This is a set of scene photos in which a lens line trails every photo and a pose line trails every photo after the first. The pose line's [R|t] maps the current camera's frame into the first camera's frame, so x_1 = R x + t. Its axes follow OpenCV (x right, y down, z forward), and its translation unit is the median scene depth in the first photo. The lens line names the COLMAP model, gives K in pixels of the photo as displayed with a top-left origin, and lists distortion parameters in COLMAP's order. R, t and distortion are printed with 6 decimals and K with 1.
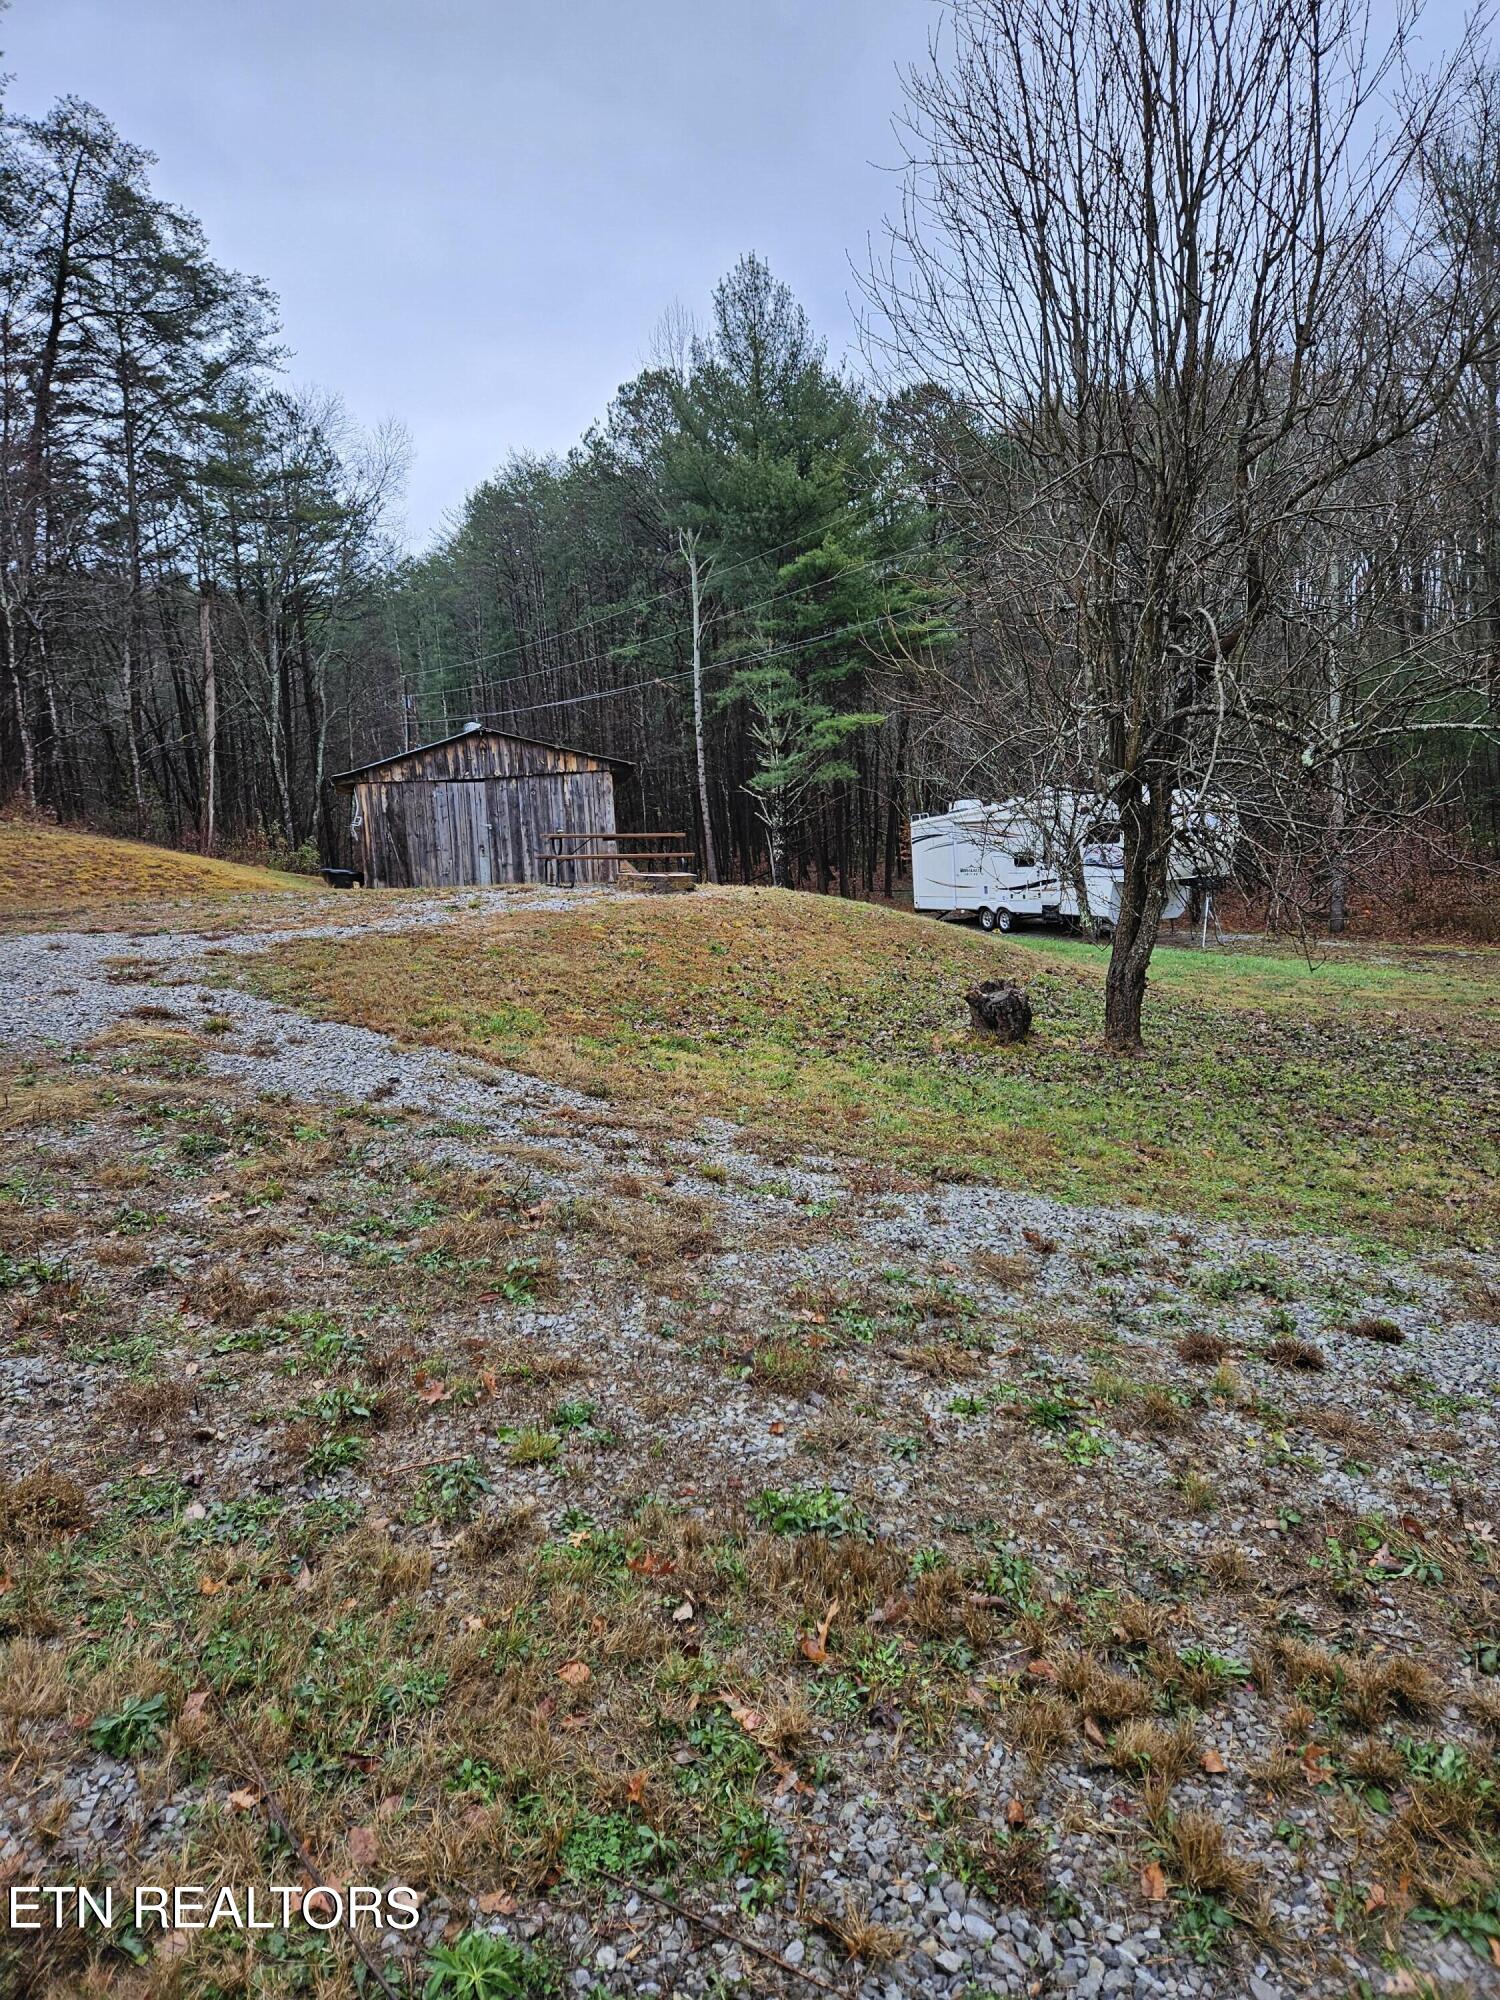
lens RADIAL K [[1315.0, 0, 744.9], [0, 1315.0, 977.5], [0, 0, 1]] dist [0.072665, -0.050898]
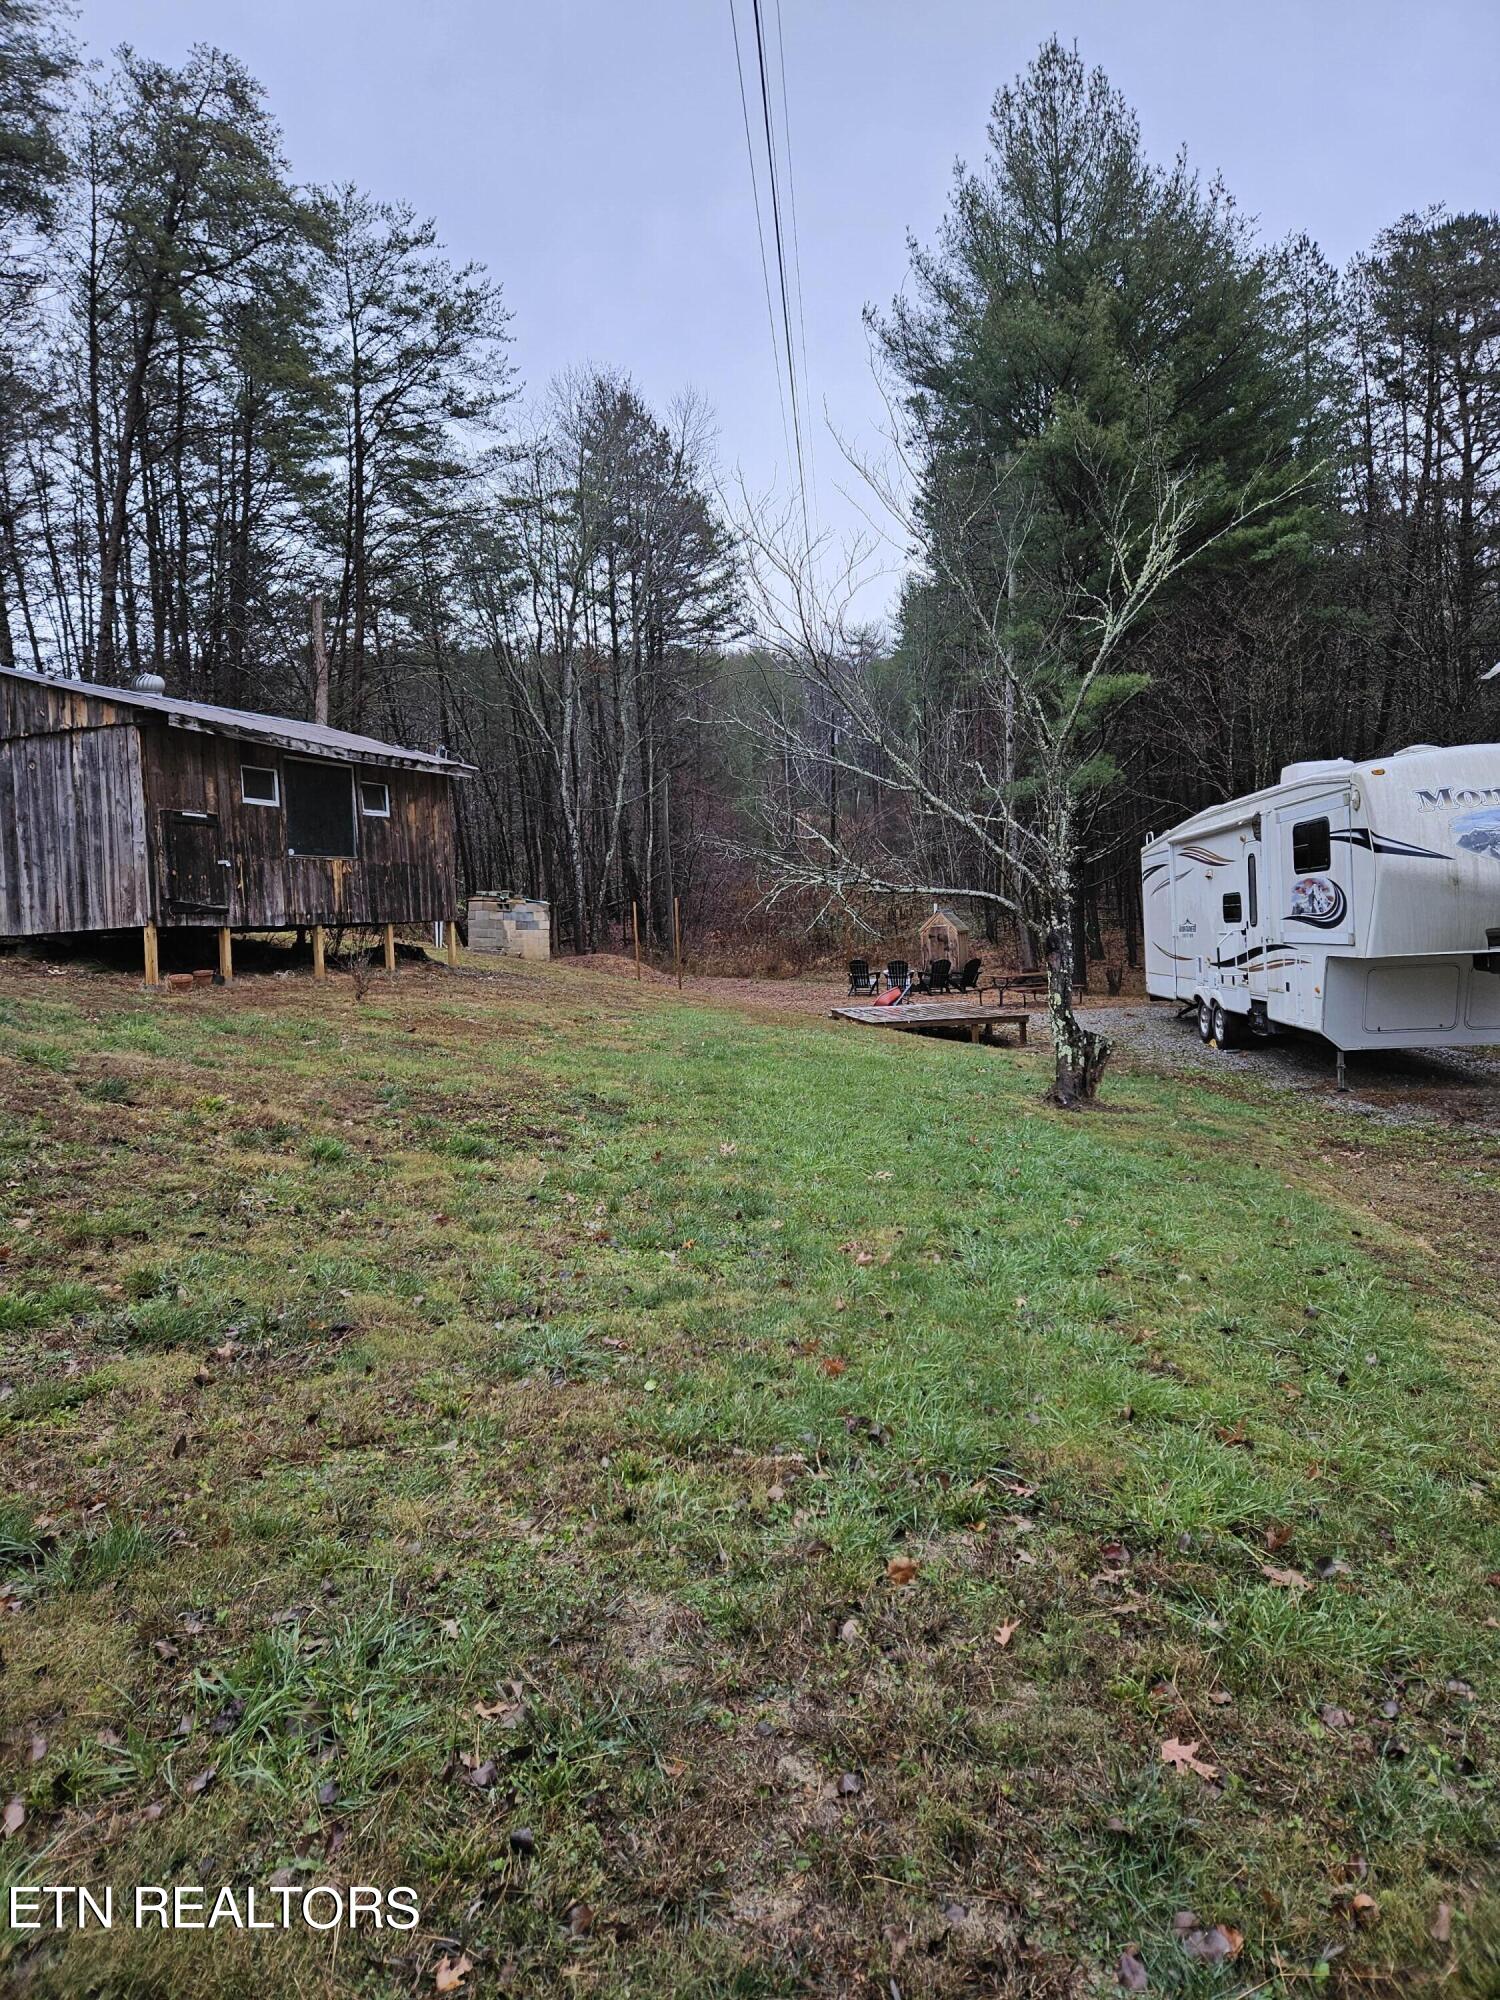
lens RADIAL K [[1315.0, 0, 744.9], [0, 1315.0, 977.5], [0, 0, 1]] dist [0.072665, -0.050898]
pose [[0.879118, 0.040568, -0.474874, 0.281062], [-0.062489, 0.997581, -0.030461, -0.034005], [0.472490, 0.056454, 0.879526, 0.444639]]
